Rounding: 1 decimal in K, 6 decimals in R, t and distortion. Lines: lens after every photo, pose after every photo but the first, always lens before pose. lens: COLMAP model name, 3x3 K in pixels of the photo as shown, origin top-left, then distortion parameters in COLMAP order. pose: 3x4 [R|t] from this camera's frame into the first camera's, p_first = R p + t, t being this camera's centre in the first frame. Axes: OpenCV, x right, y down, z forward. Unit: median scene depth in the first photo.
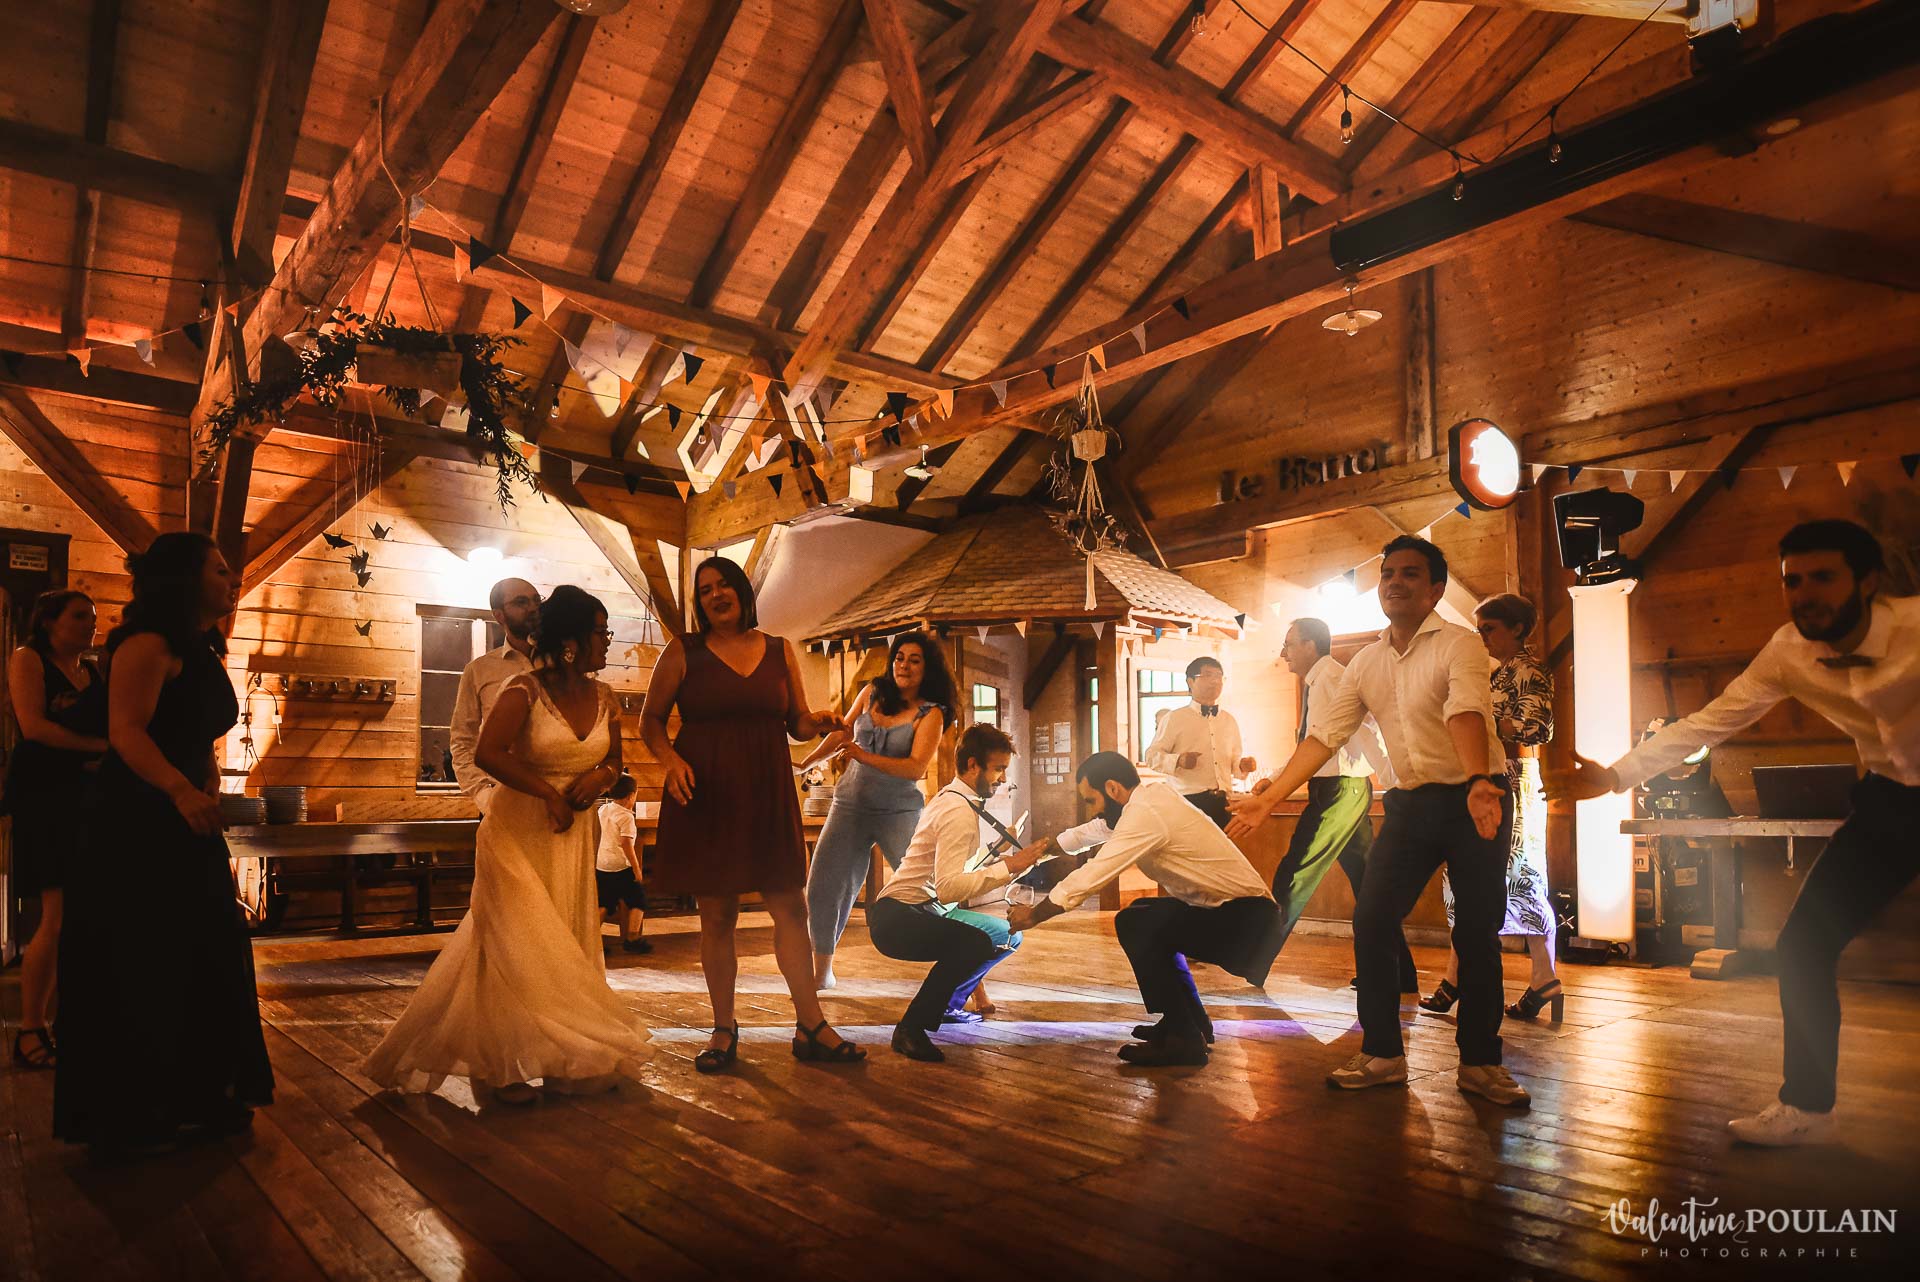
lens RADIAL K [[1207.1, 0, 959.8], [0, 1207.1, 766.6], [0, 0, 1]] dist [-0.042786, -0.004130]
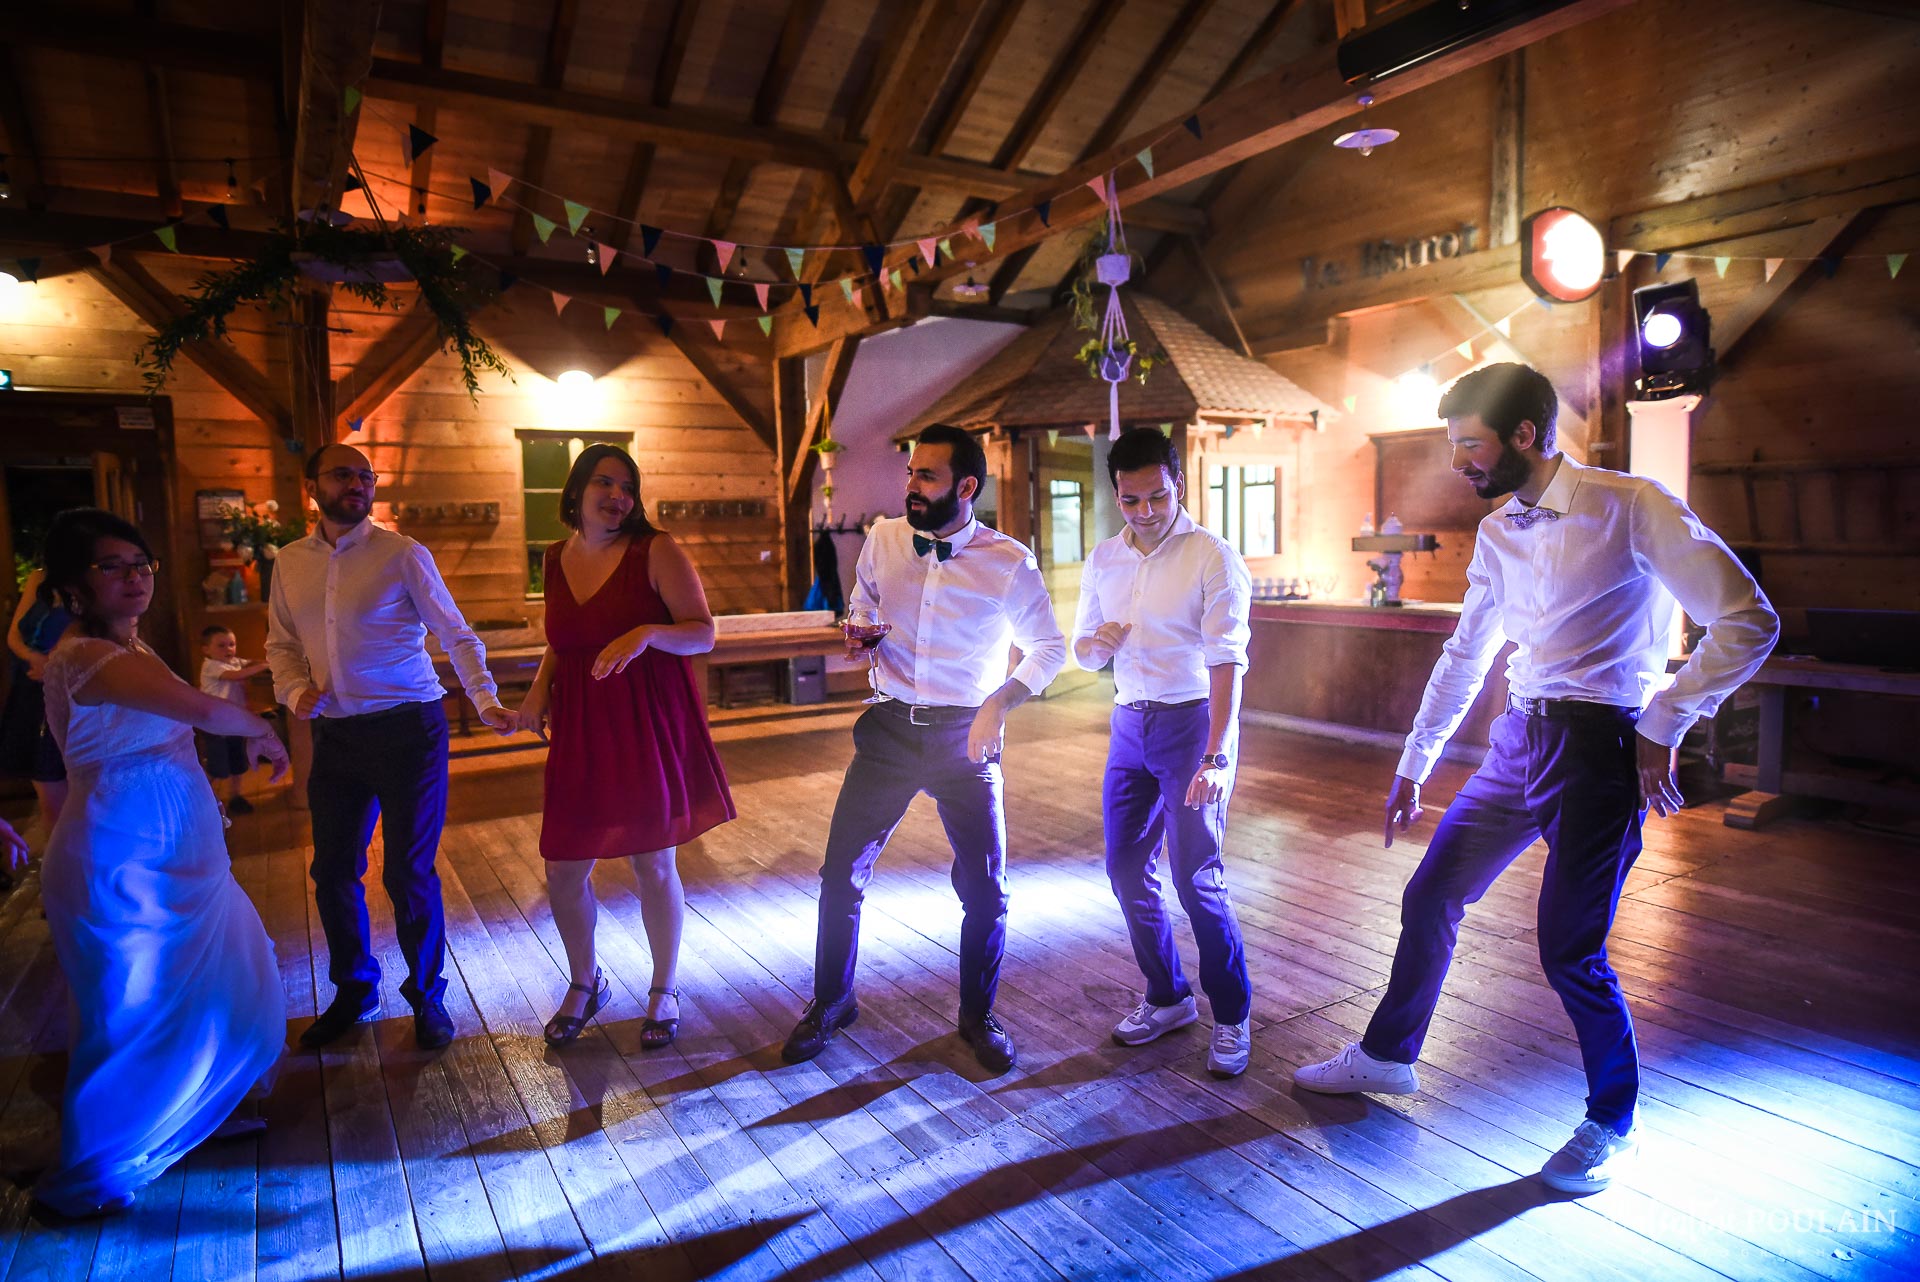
lens RADIAL K [[1107.9, 0, 997.3], [0, 1107.9, 641.2], [0, 0, 1]] dist [-0.045621, 0.001807]
pose [[0.993434, -0.001798, -0.114390, 0.088331], [0.015748, 0.992508, 0.121162, -0.058890], [0.113315, -0.122168, 0.986020, 0.054181]]
